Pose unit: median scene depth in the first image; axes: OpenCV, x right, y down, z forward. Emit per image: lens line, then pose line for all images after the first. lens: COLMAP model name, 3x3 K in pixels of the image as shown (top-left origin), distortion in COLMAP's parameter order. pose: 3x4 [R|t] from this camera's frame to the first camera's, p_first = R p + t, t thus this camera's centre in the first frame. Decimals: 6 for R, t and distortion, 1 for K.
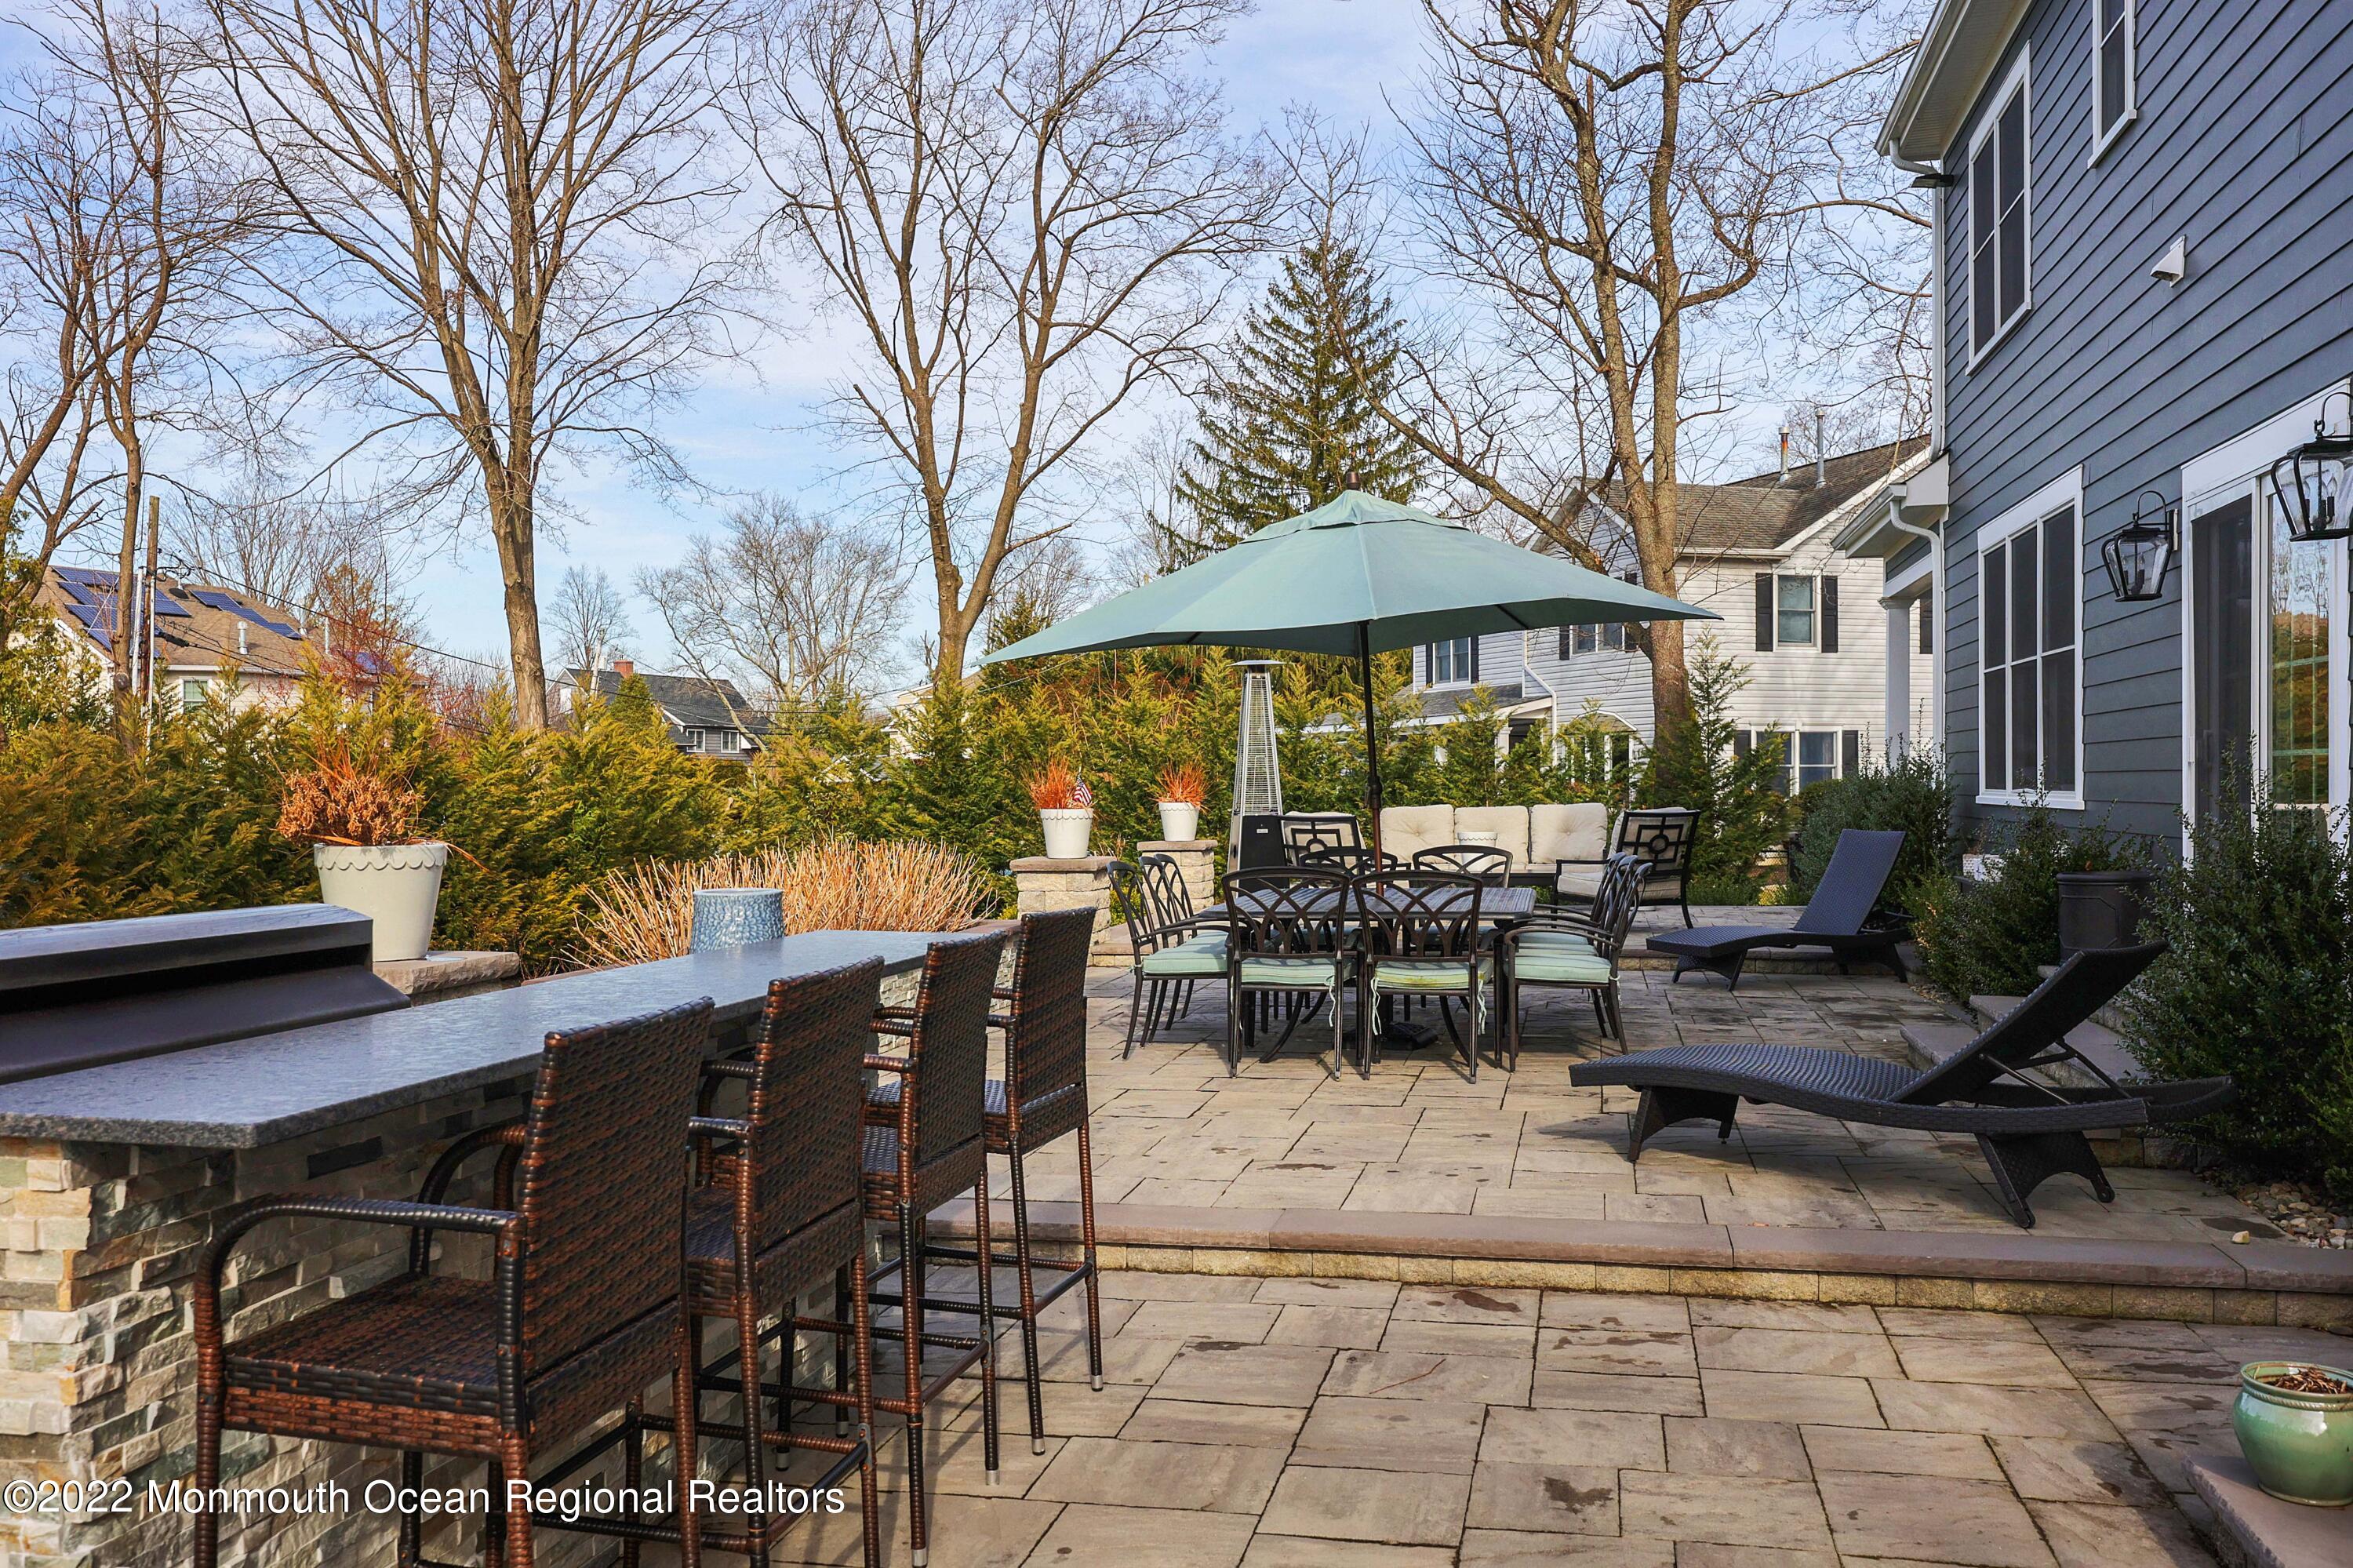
lens RADIAL K [[2019.4, 0, 1177.2], [0, 2019.4, 787.3], [0, 0, 1]] dist [0.015454, 0.004218]
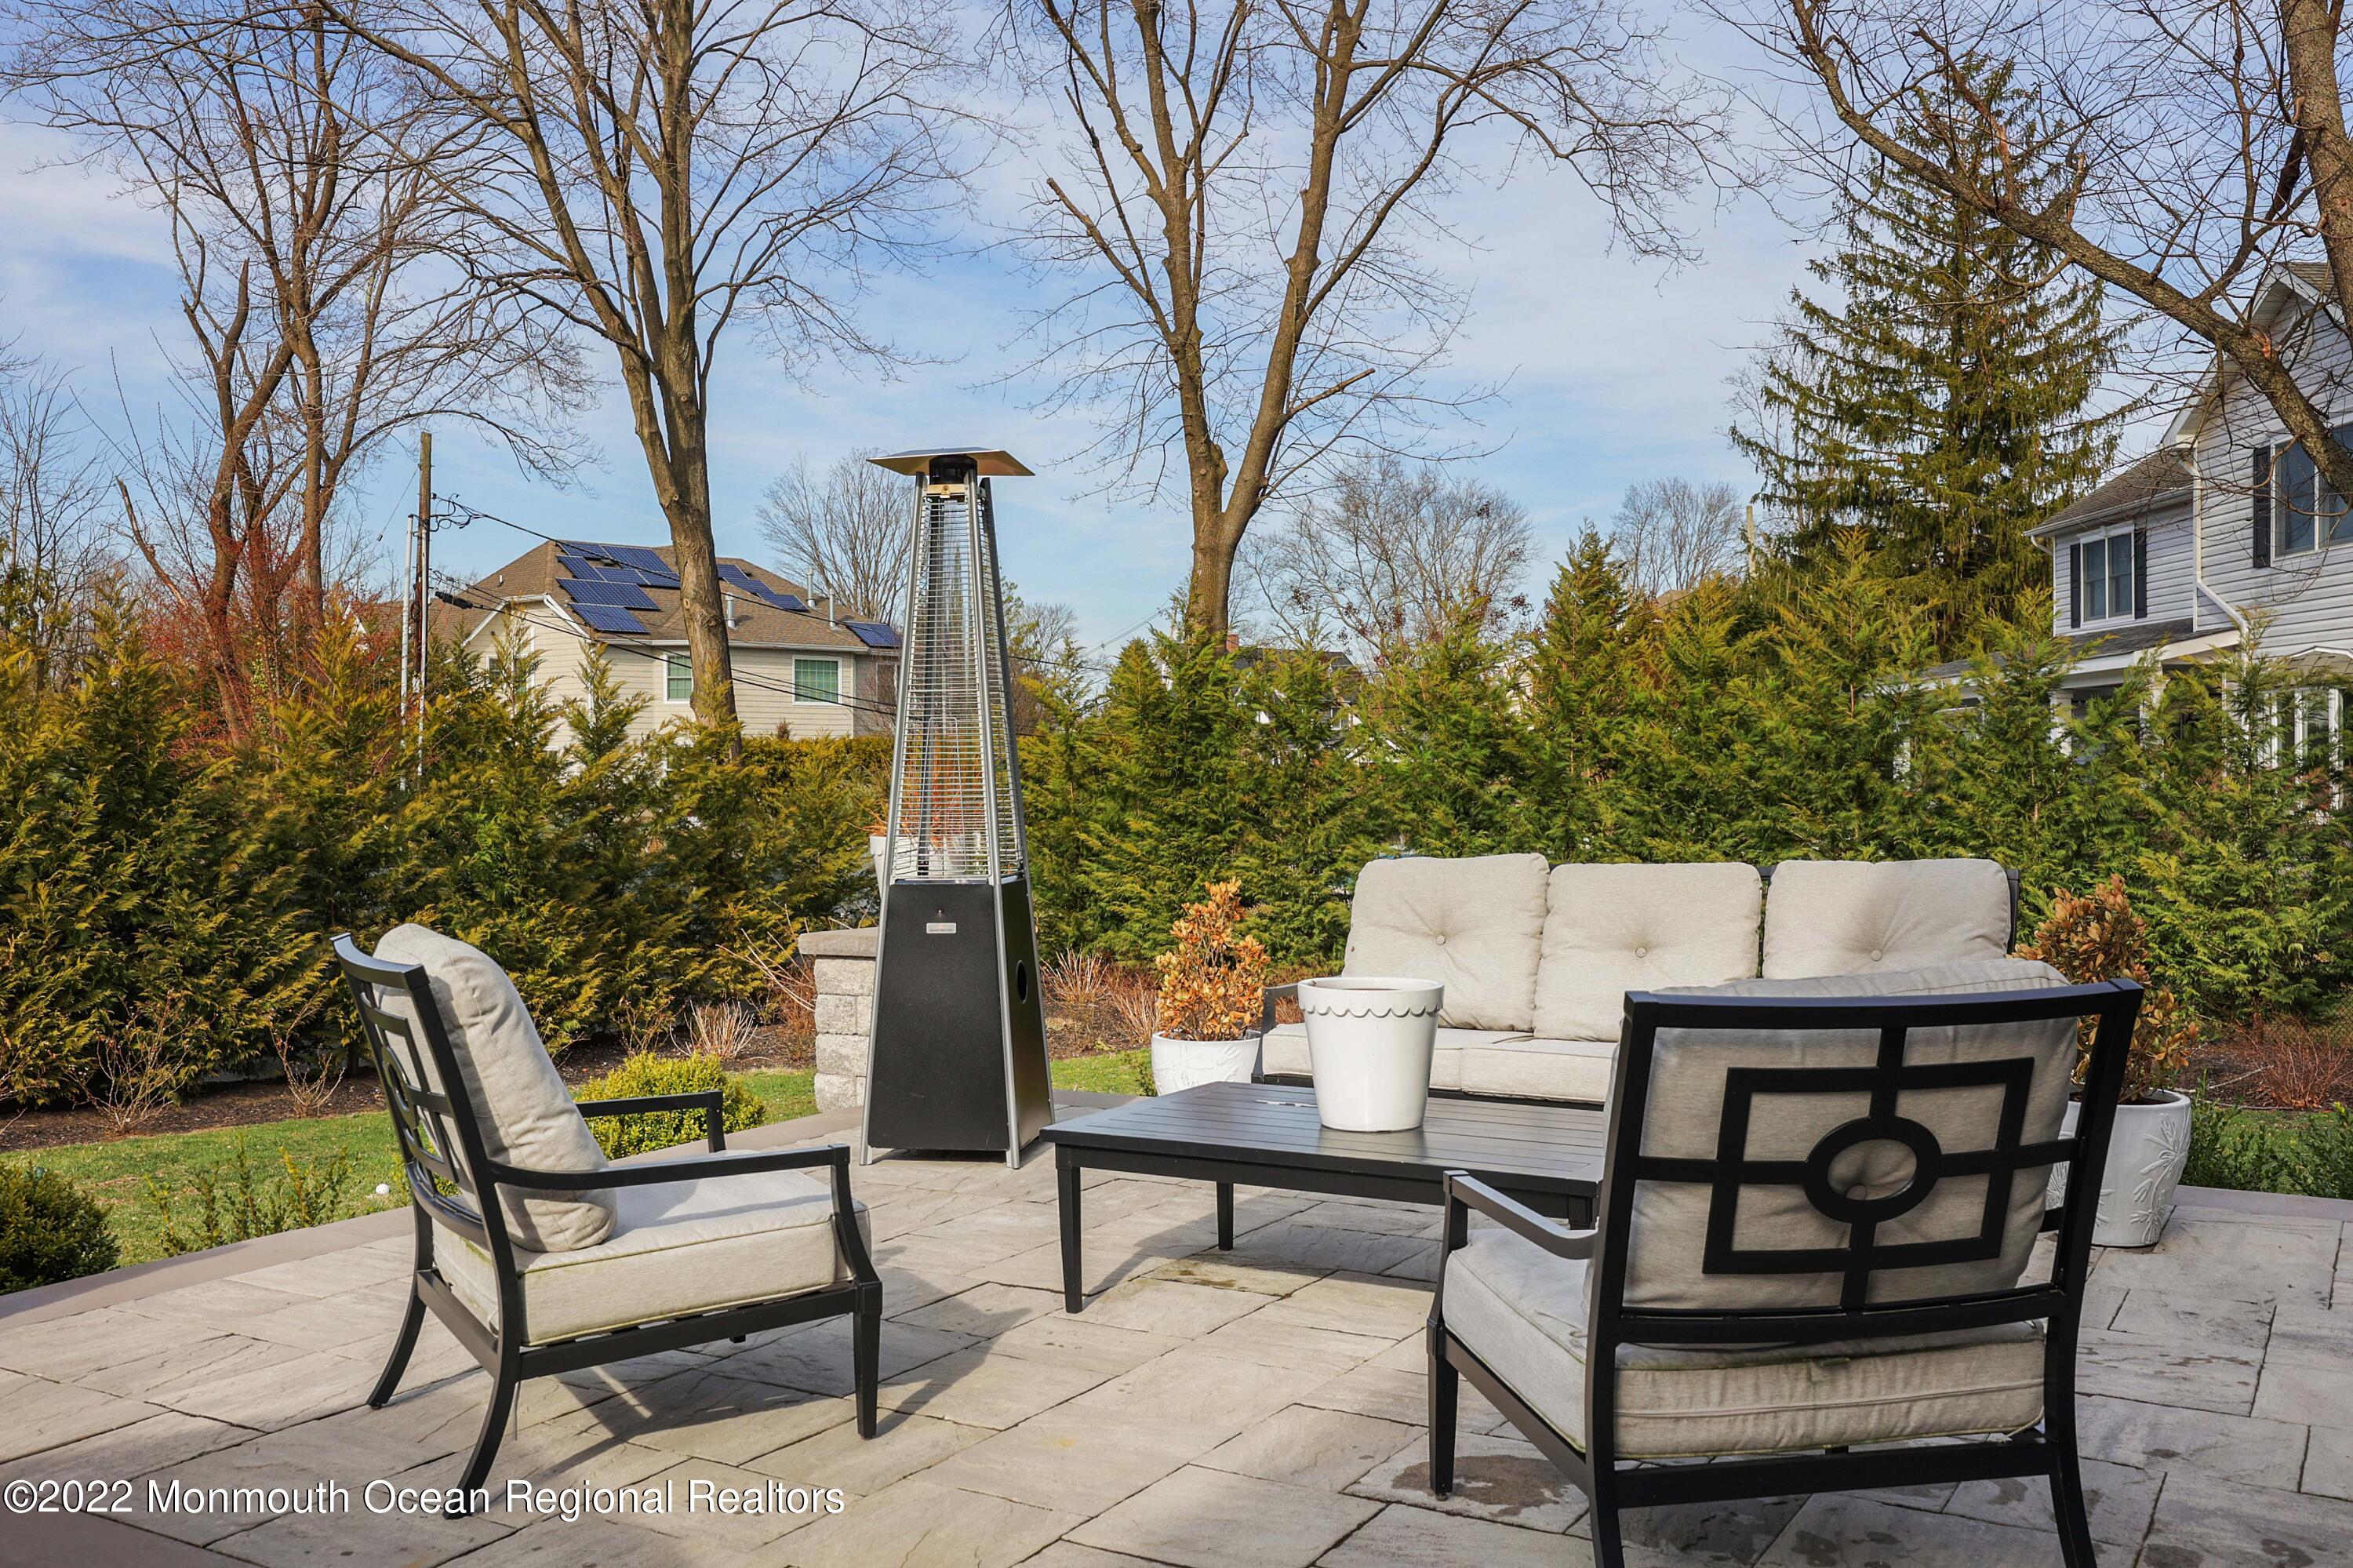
lens RADIAL K [[2057.2, 0, 1173.7], [0, 2057.2, 777.6], [0, 0, 1]] dist [0.003542, -0.002867]
pose [[0.942829, 0.001475, -0.333274, 0.070785], [0.000586, 0.999981, 0.006083, -0.002348], [0.333277, -0.005931, 0.942810, 0.237229]]
